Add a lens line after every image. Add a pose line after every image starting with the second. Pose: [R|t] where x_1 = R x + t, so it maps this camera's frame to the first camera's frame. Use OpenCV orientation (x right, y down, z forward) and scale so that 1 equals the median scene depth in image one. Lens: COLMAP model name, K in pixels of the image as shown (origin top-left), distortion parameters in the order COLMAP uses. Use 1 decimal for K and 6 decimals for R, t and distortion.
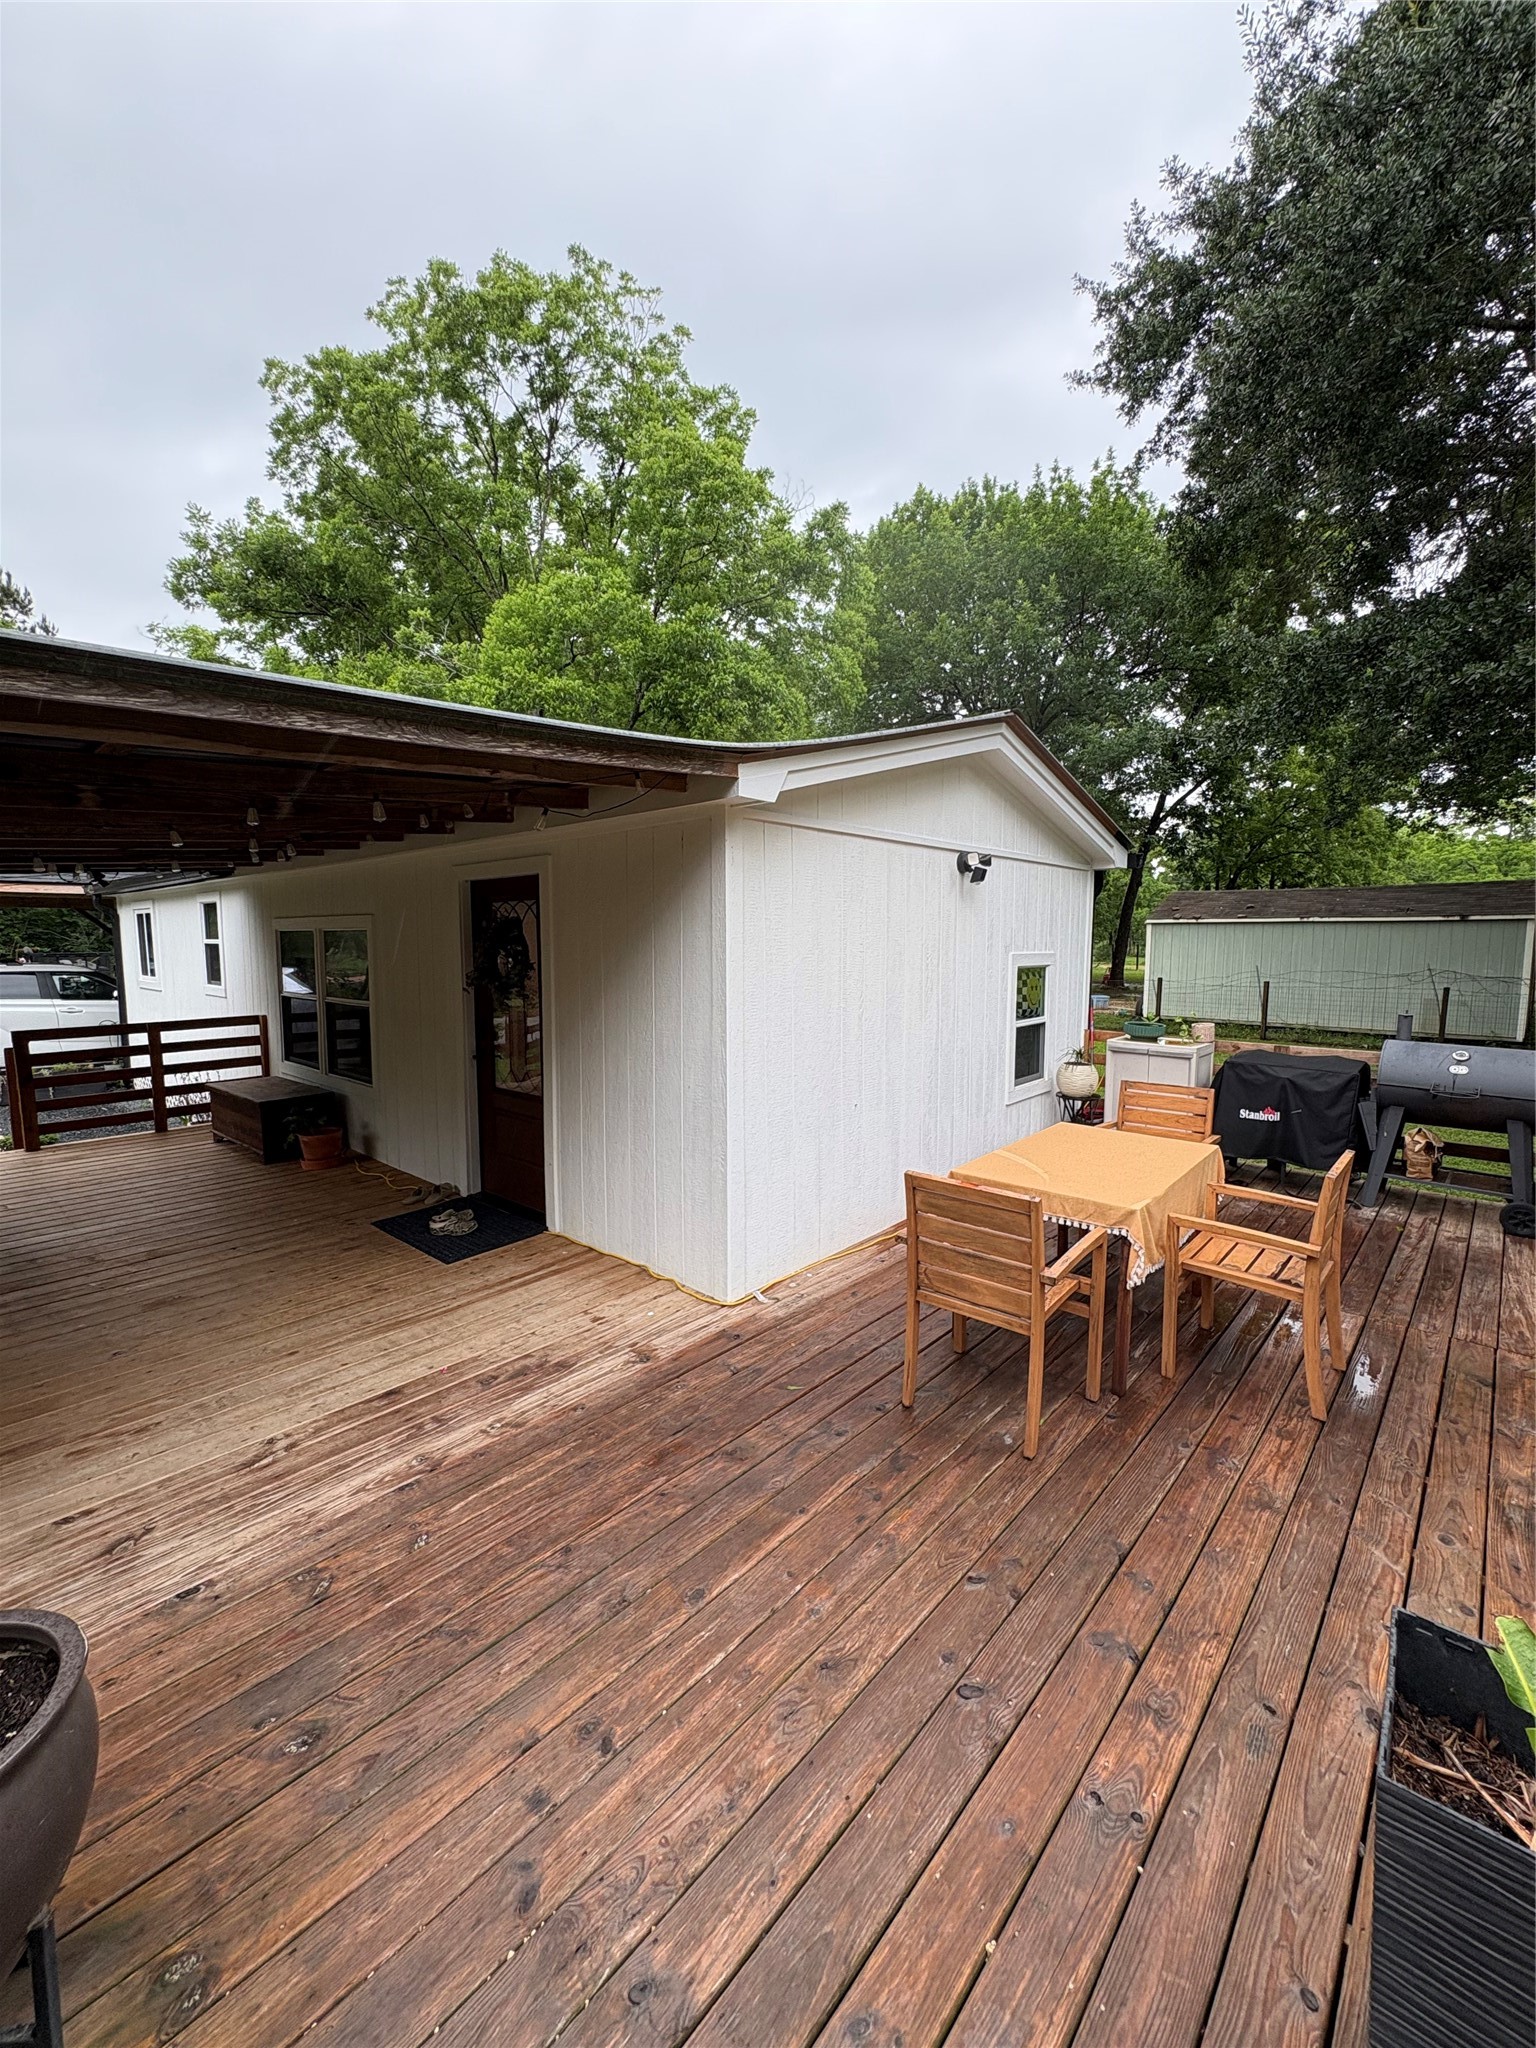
lens RADIAL K [[817.9, 0, 768.9], [0, 817.9, 1024.0], [0, 0, 1]] dist [-0.000150, -0.000073]
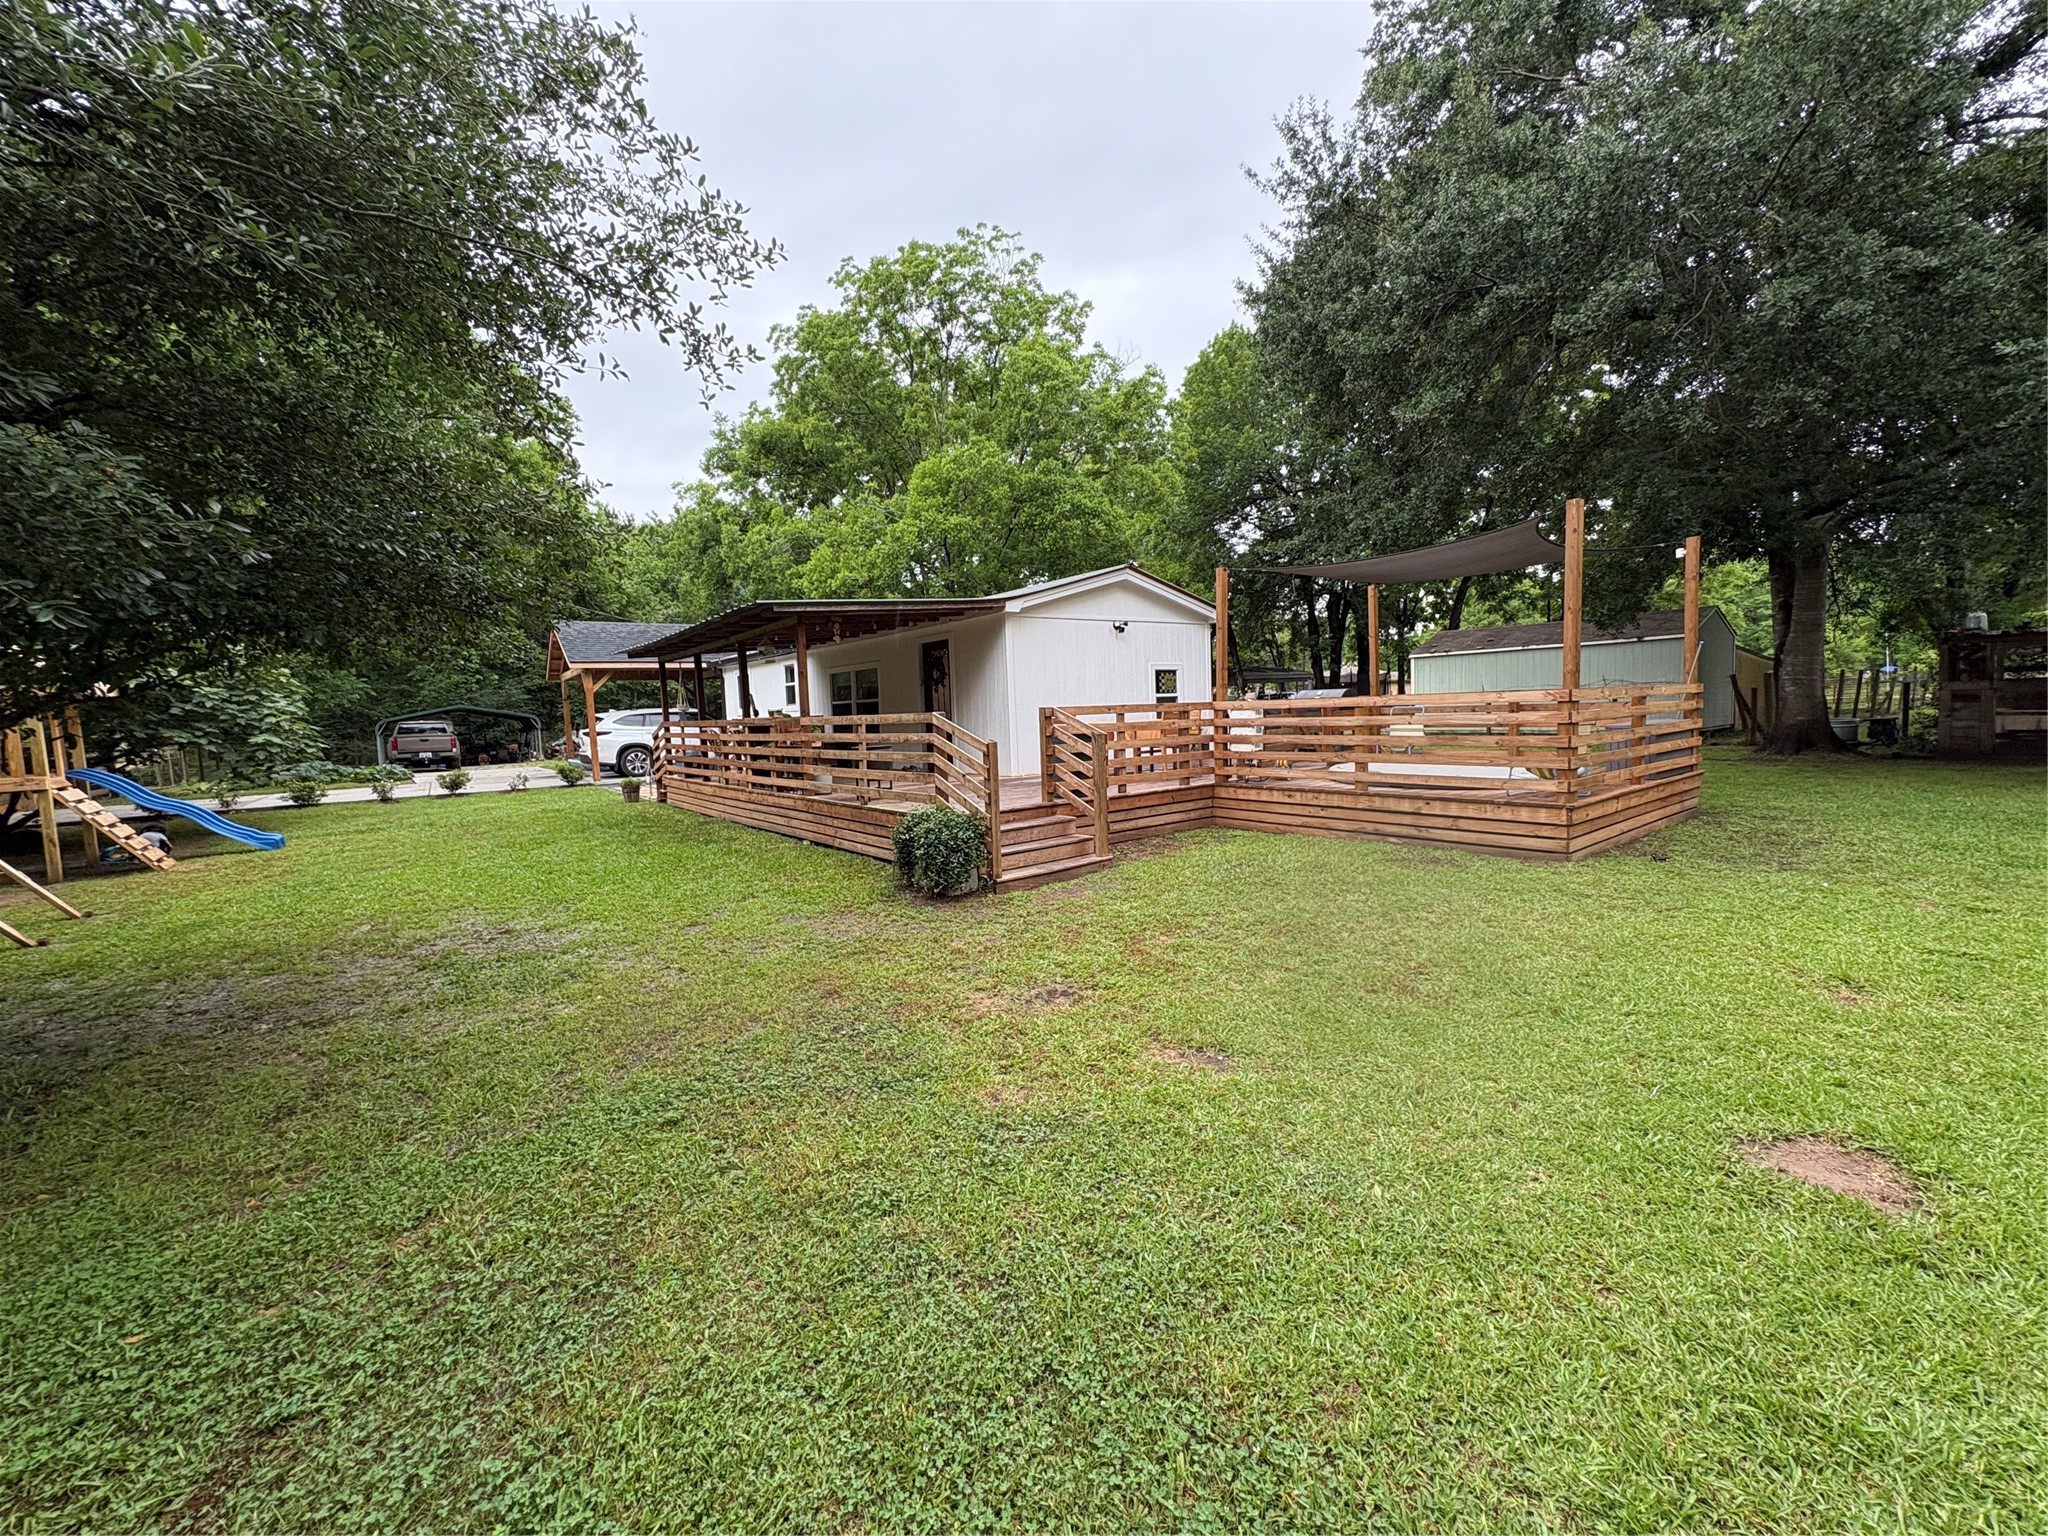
lens RADIAL K [[817.9, 0, 1022.6], [0, 817.9, 767.2], [0, 0, 1]] dist [-0.000150, -0.000073]
pose [[0.983222, -0.026838, -0.180426, 0.108351], [0.021742, 0.999308, -0.030167, 0.081278], [0.181111, 0.025738, 0.983126, -0.397809]]
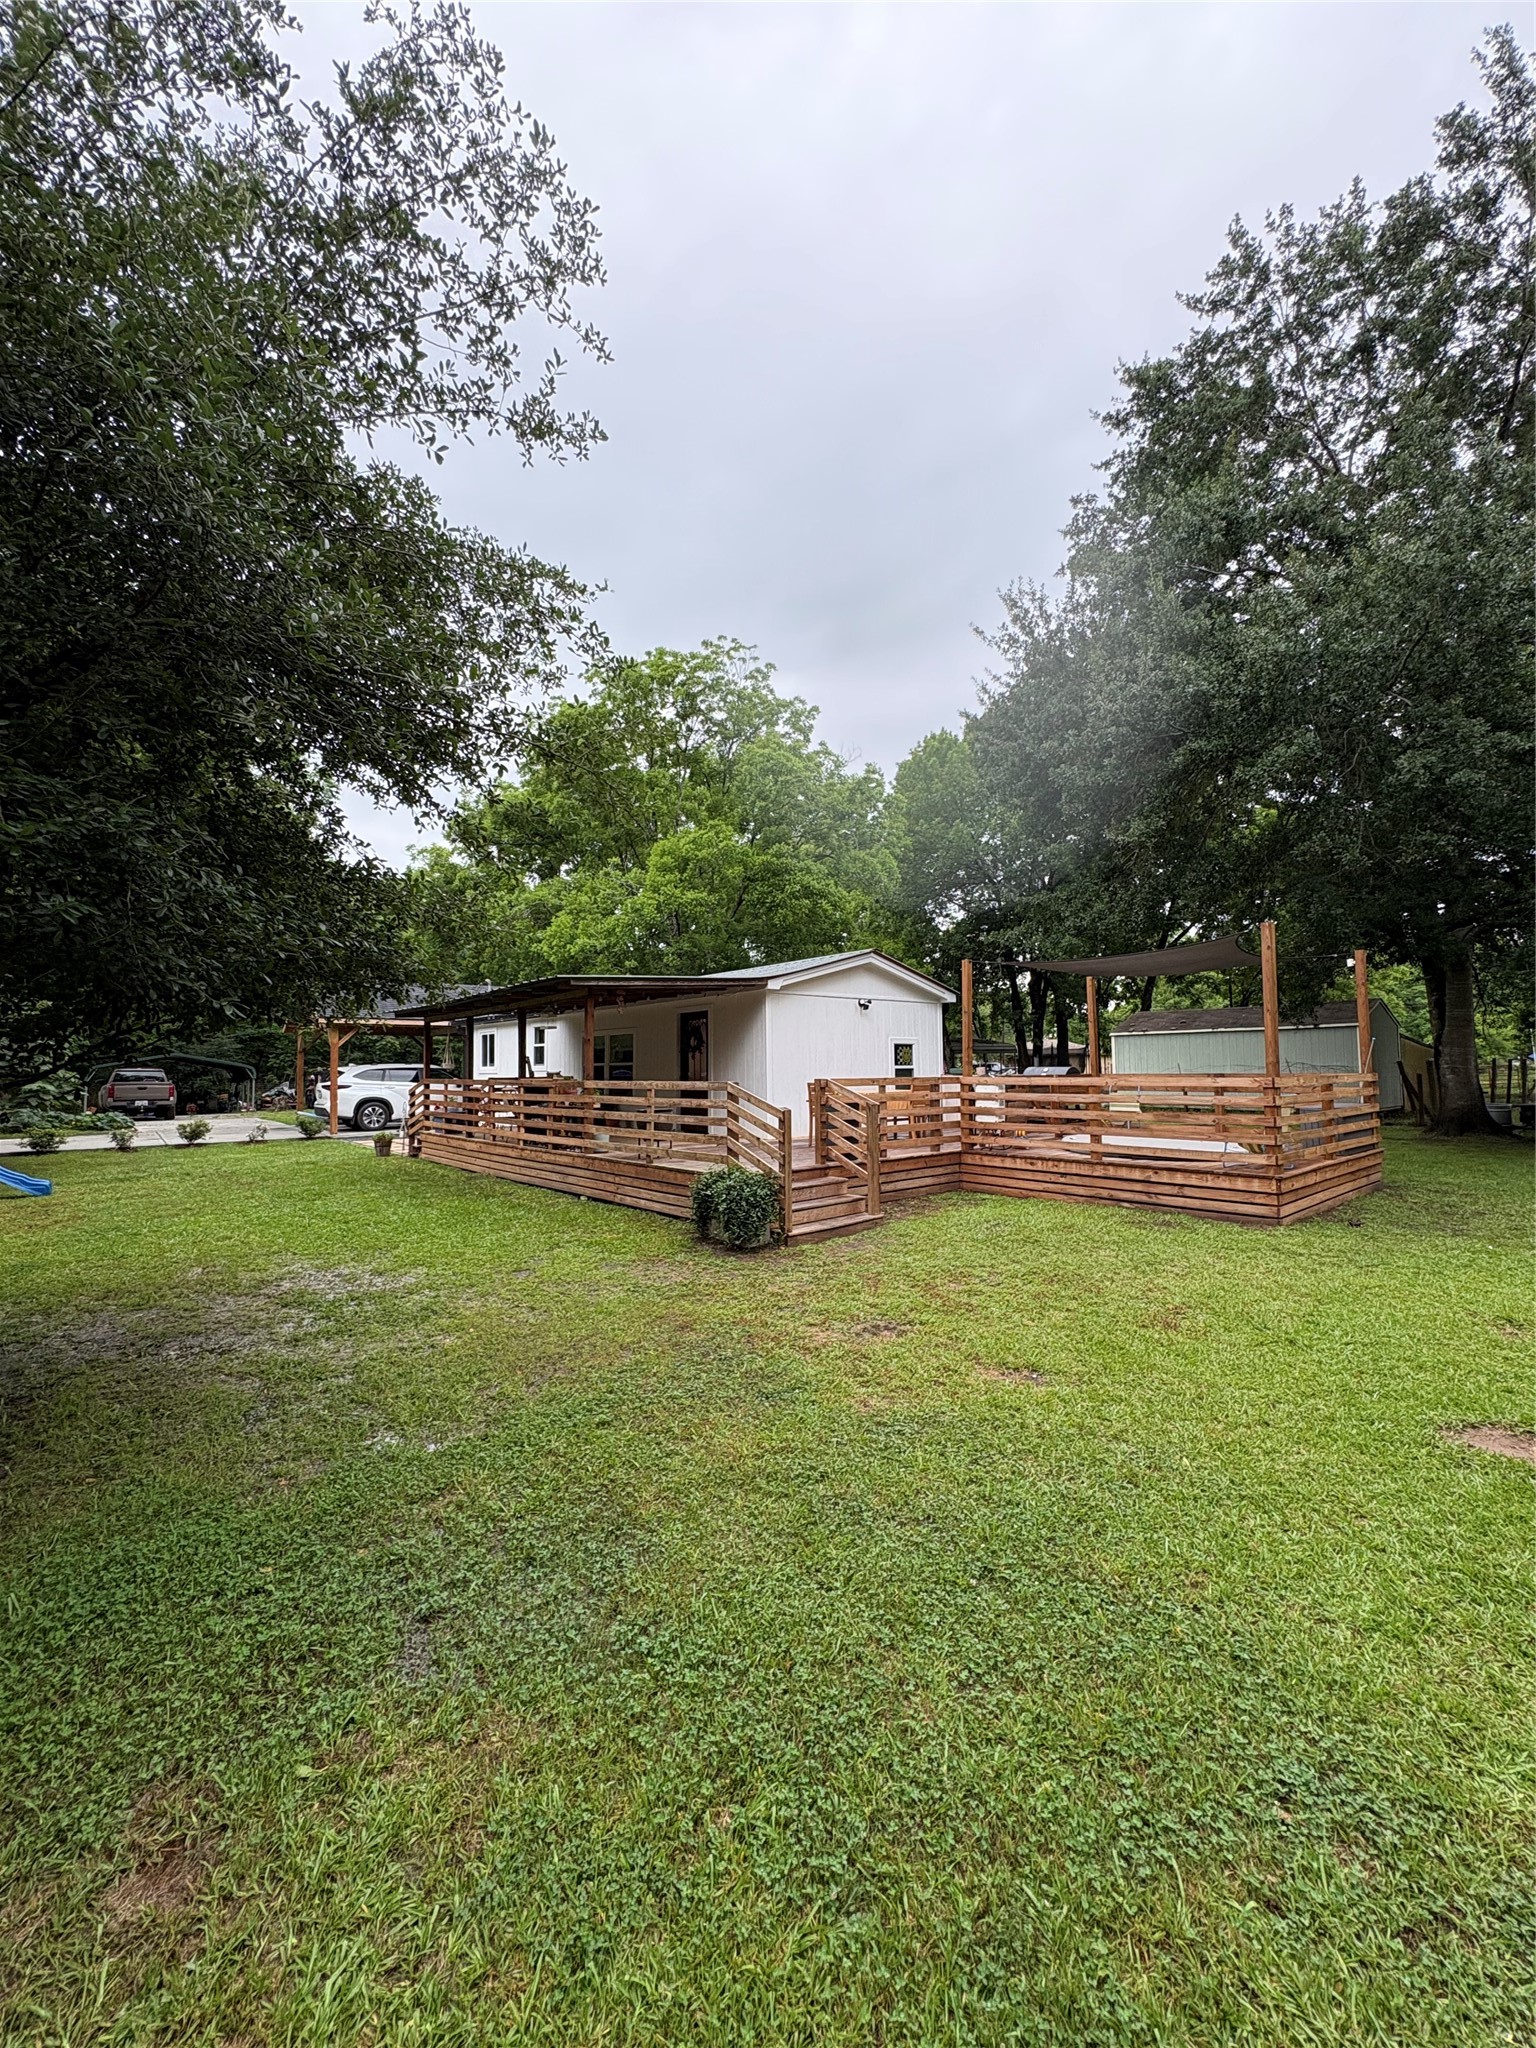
lens RADIAL K [[817.9, 0, 769.9], [0, 817.9, 1019.0], [0, 0, 1]] dist [-0.000150, -0.000073]
pose [[0.992676, -0.019472, -0.119231, 0.071920], [-0.000280, 0.986553, -0.163442, 0.081229], [0.120811, 0.162279, 0.979321, -0.456826]]
